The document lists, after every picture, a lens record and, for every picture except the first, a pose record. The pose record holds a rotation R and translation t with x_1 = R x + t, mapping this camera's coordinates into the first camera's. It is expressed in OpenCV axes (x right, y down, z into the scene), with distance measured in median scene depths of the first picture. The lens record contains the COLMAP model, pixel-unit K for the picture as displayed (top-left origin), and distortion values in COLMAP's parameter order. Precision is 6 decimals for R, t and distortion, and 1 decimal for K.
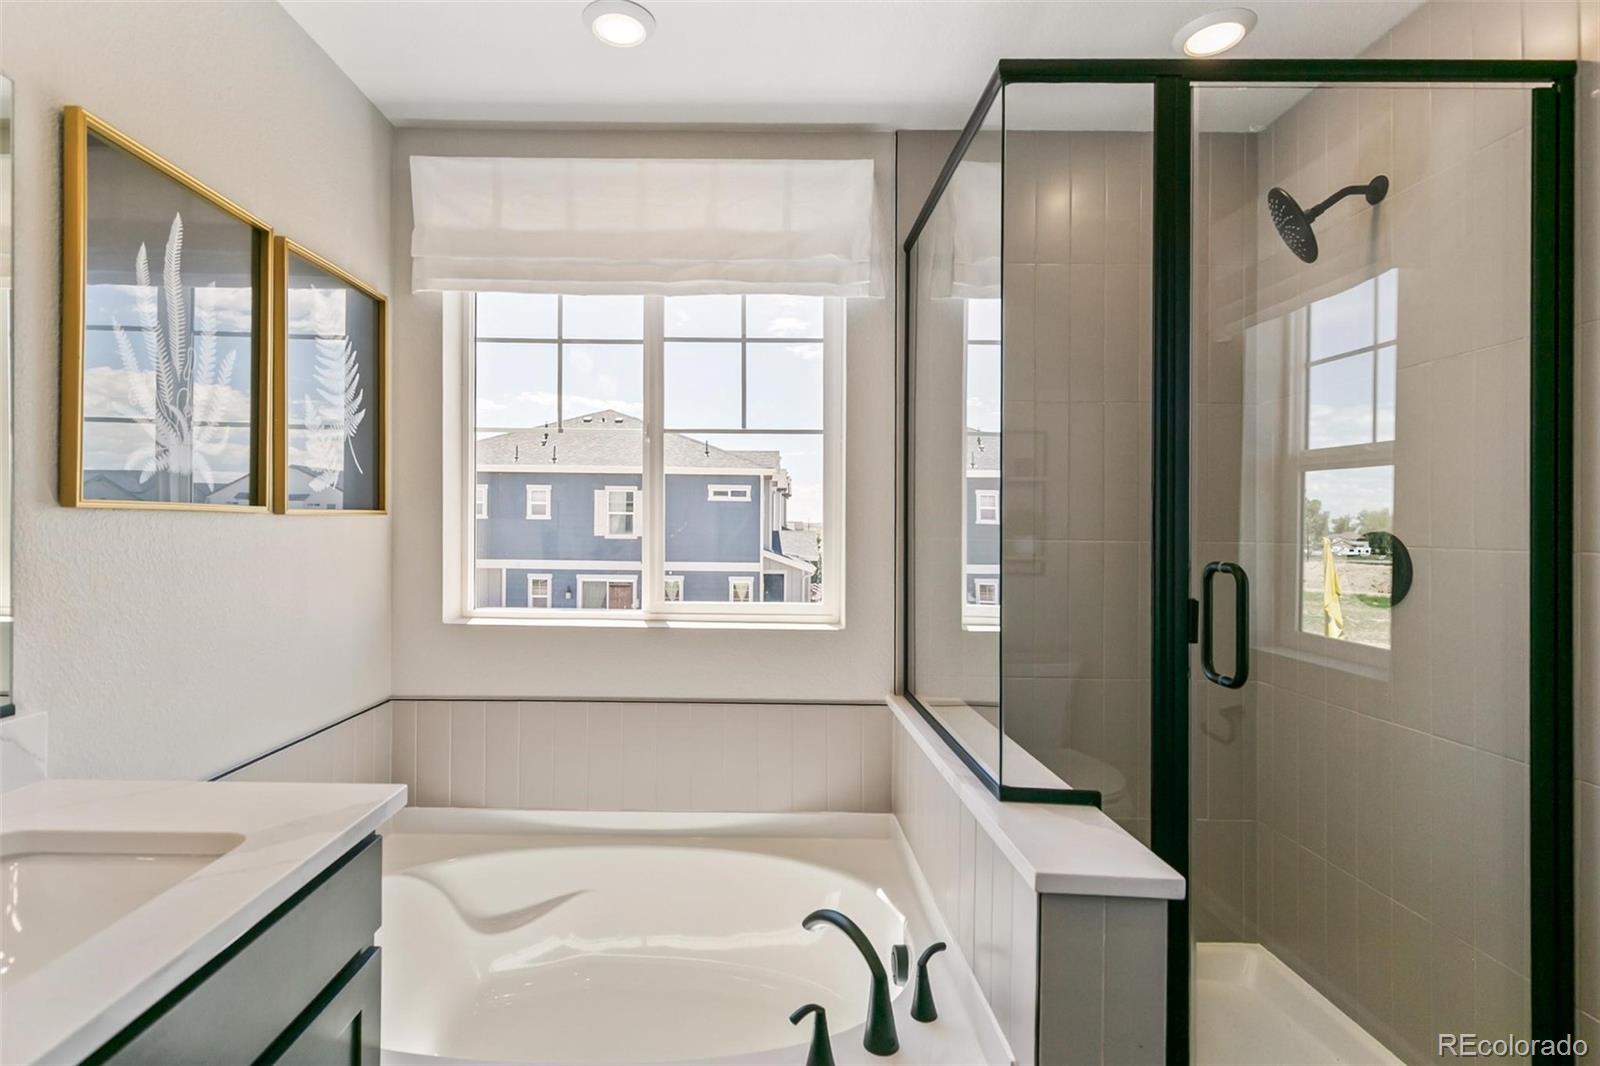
lens RADIAL K [[785.4, 0, 747.9], [0, 785.4, 558.1], [0, 0, 1]] dist [0.000493, -0.000006]
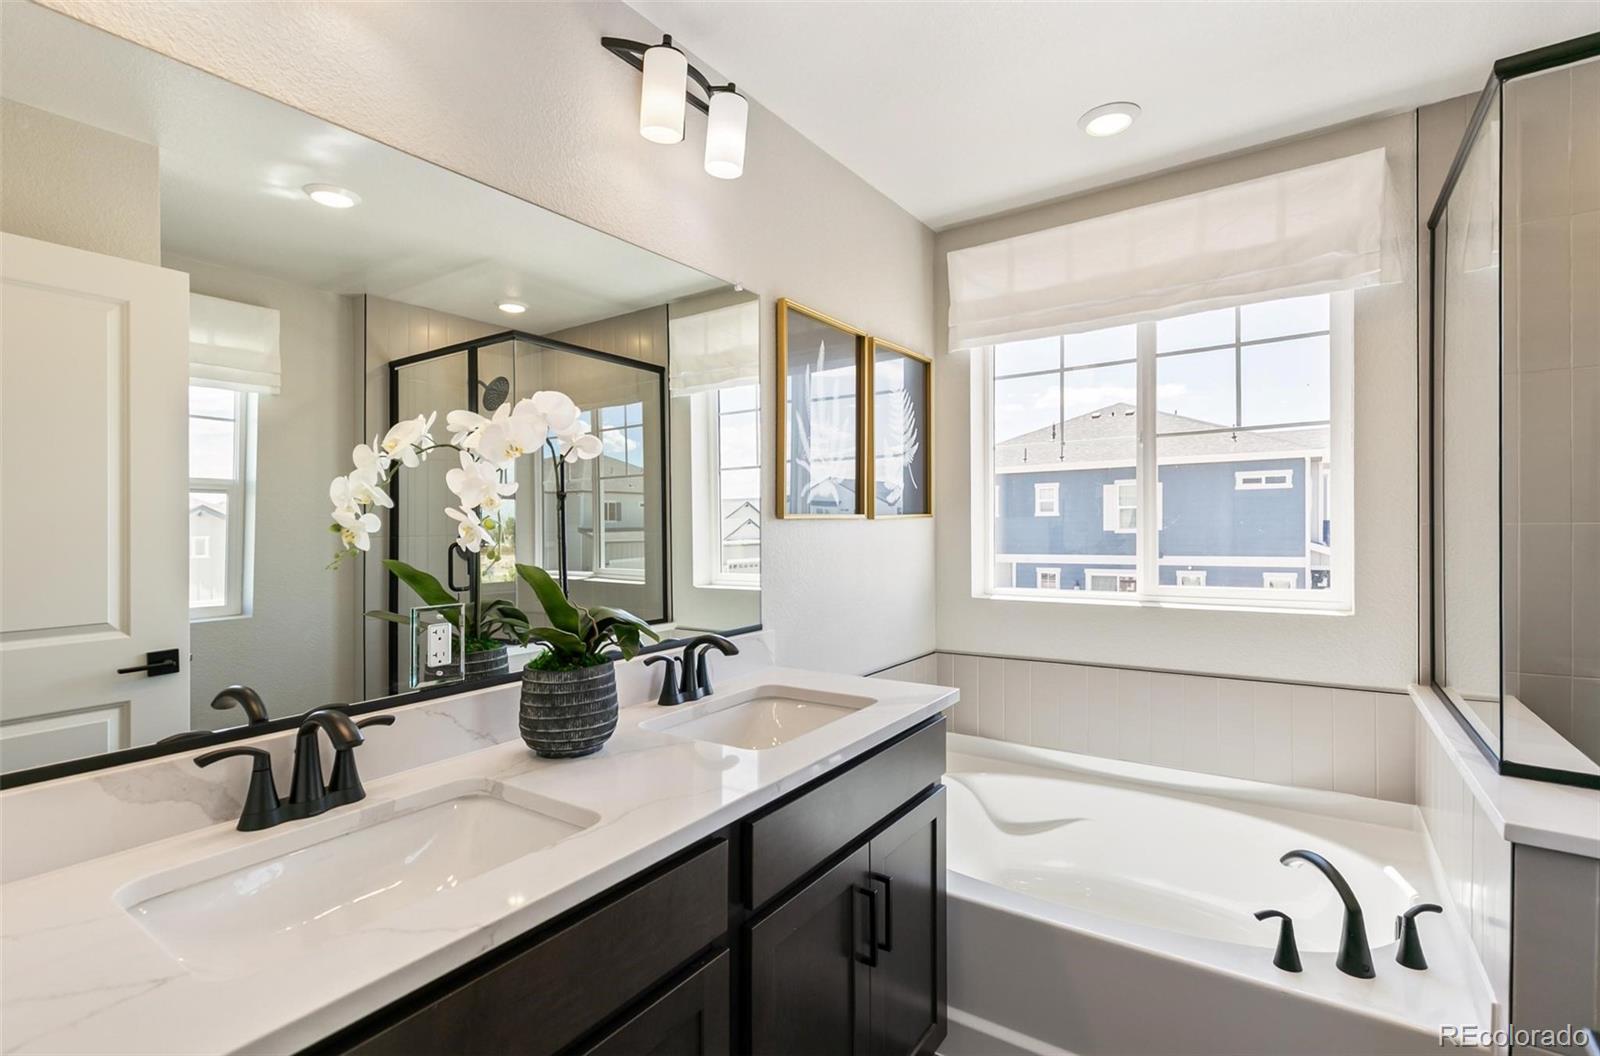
lens RADIAL K [[742.5, 0, 799.9], [0, 742.5, 548.2], [0, 0, 1]] dist [0.016020, -0.000481]
pose [[0.835630, -0.008496, -0.549228, 0.059119], [0.004713, 0.999954, -0.008297, 0.008702], [0.549273, 0.004345, 0.835632, -0.209675]]
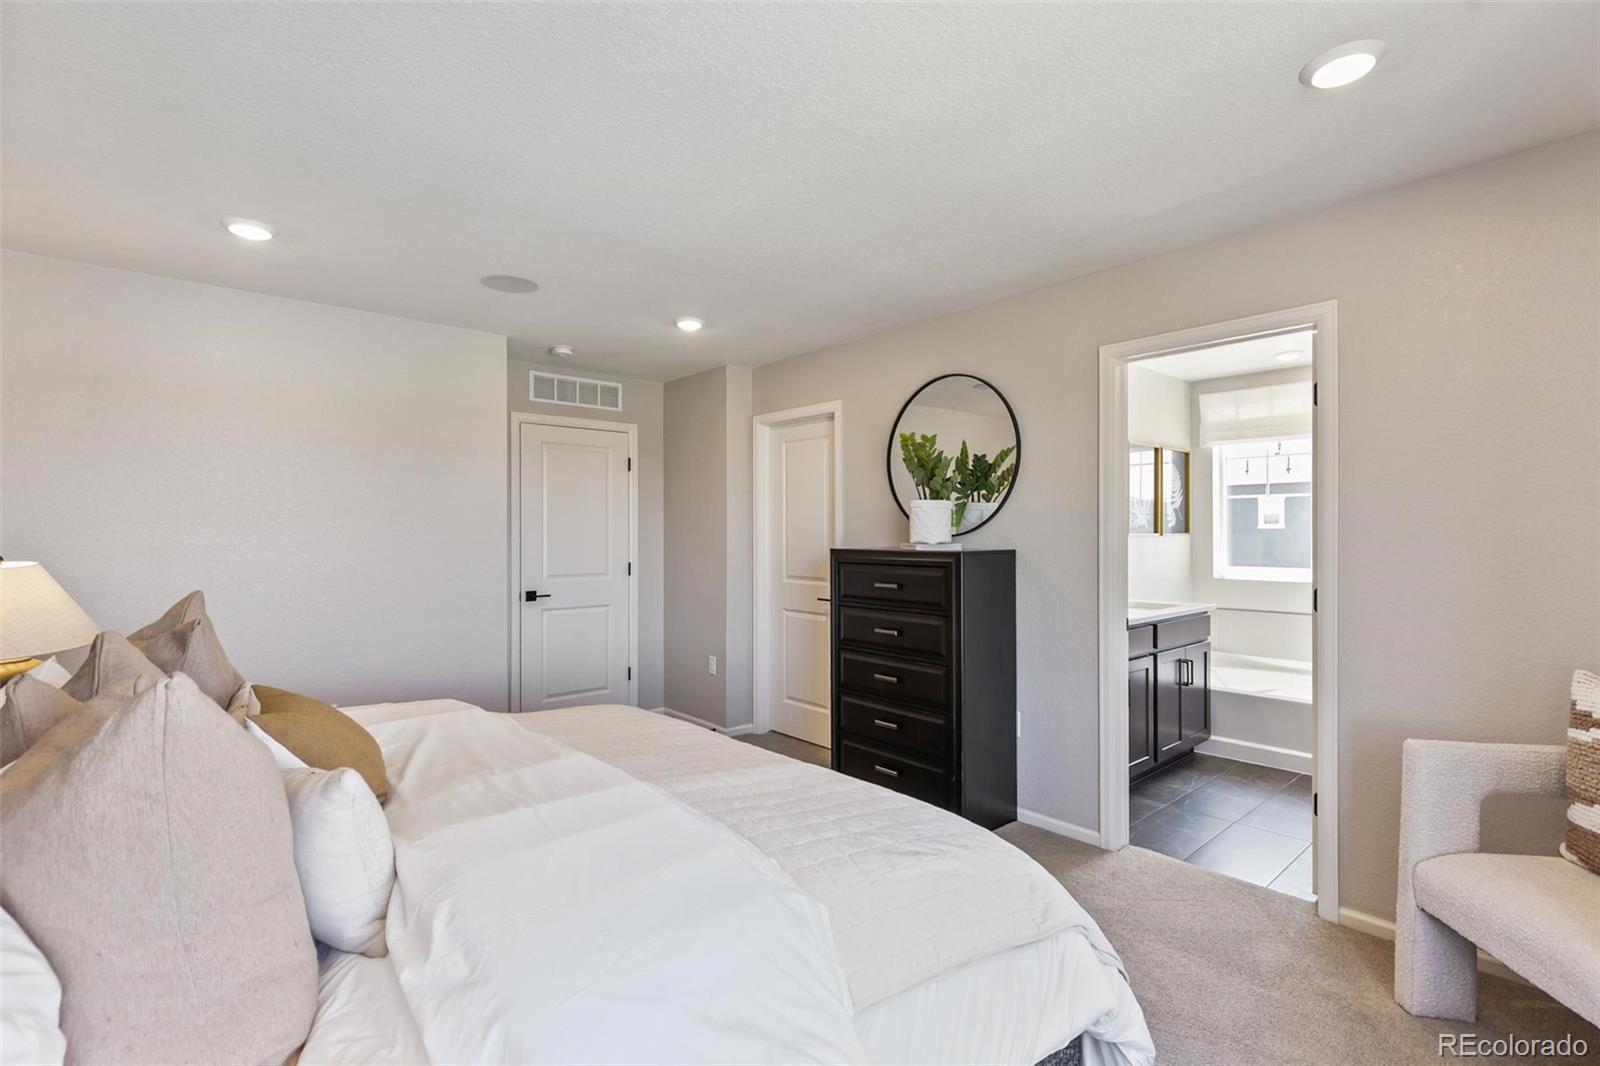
lens RADIAL K [[722.2, 0, 800.0], [0, 722.2, 533.0], [0, 0, 1]] dist [-0.000752, -0.000138]
pose [[0.666698, -0.017097, -0.745132, 0.443110], [-0.017001, 0.999128, -0.038137, 0.050221], [0.745134, 0.038094, 0.665826, -1.498787]]
